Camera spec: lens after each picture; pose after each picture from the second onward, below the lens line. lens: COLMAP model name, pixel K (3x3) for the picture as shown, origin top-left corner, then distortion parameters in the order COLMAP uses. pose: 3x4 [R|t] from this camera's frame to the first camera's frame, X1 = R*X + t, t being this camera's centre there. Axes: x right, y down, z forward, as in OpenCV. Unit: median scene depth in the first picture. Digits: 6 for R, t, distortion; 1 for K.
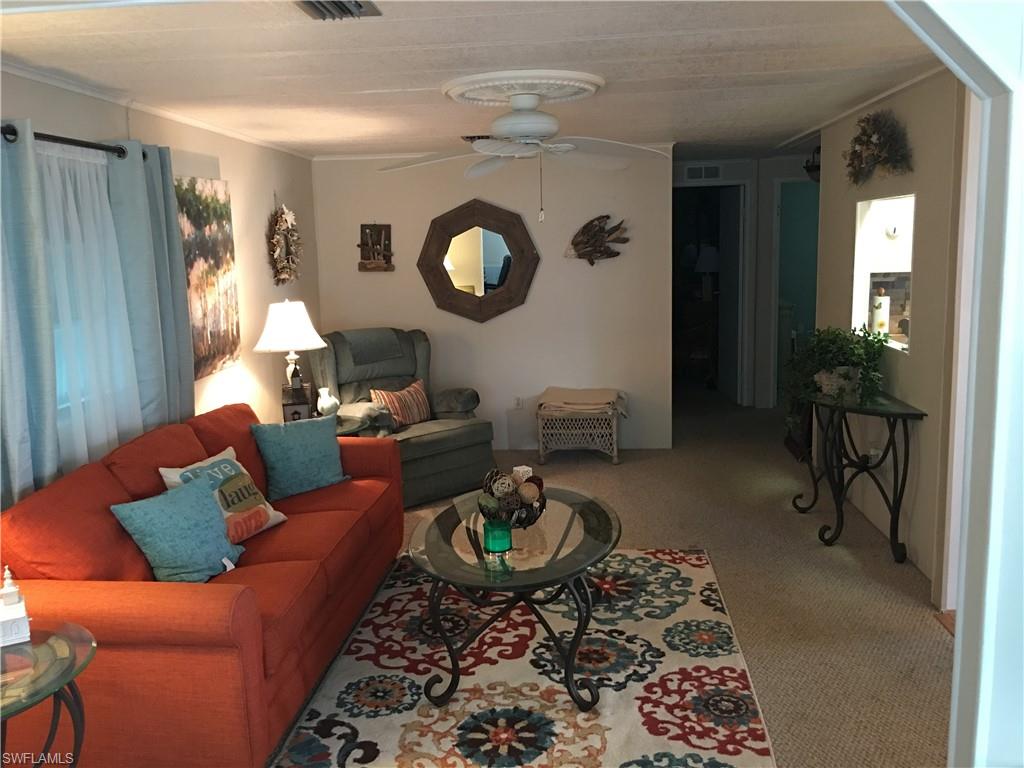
lens RADIAL K [[876.9, 0, 509.9], [0, 876.9, 382.1], [0, 0, 1]] dist [0.064667, -0.085758]
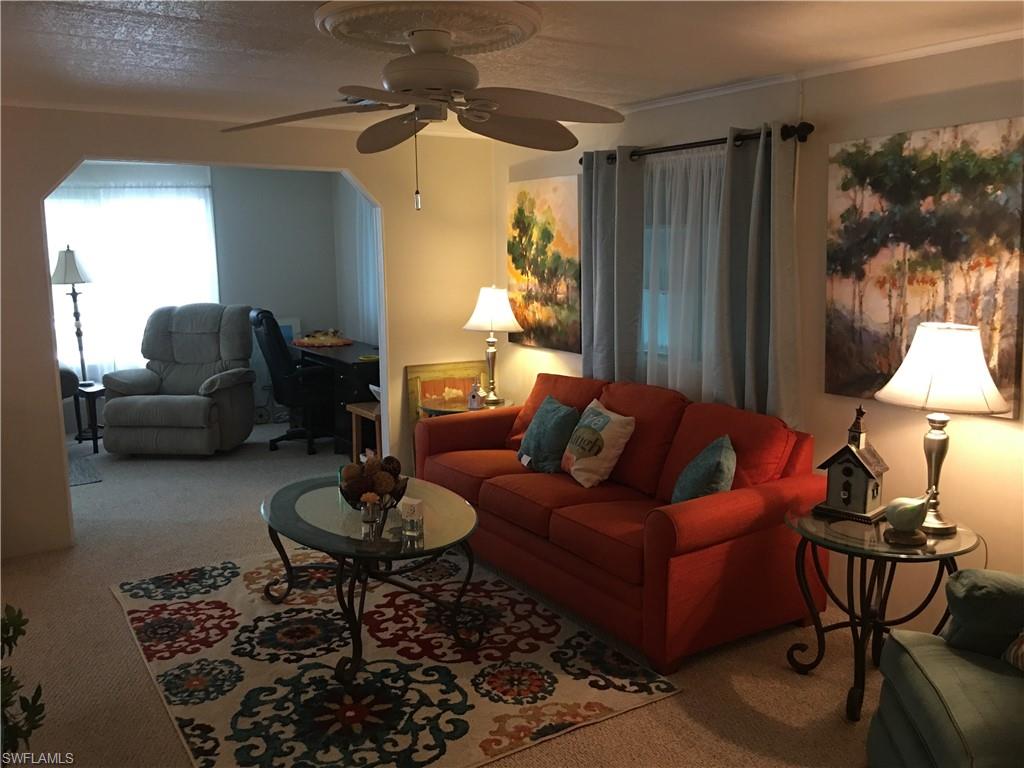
lens RADIAL K [[876.9, 0, 509.8], [0, 876.9, 384.3], [0, 0, 1]] dist [0.064667, -0.085758]
pose [[-0.789217, 0.137524, -0.598517, 0.479198], [-0.066038, 0.949946, 0.305353, -0.307148], [0.610553, 0.280515, -0.740632, 1.823511]]
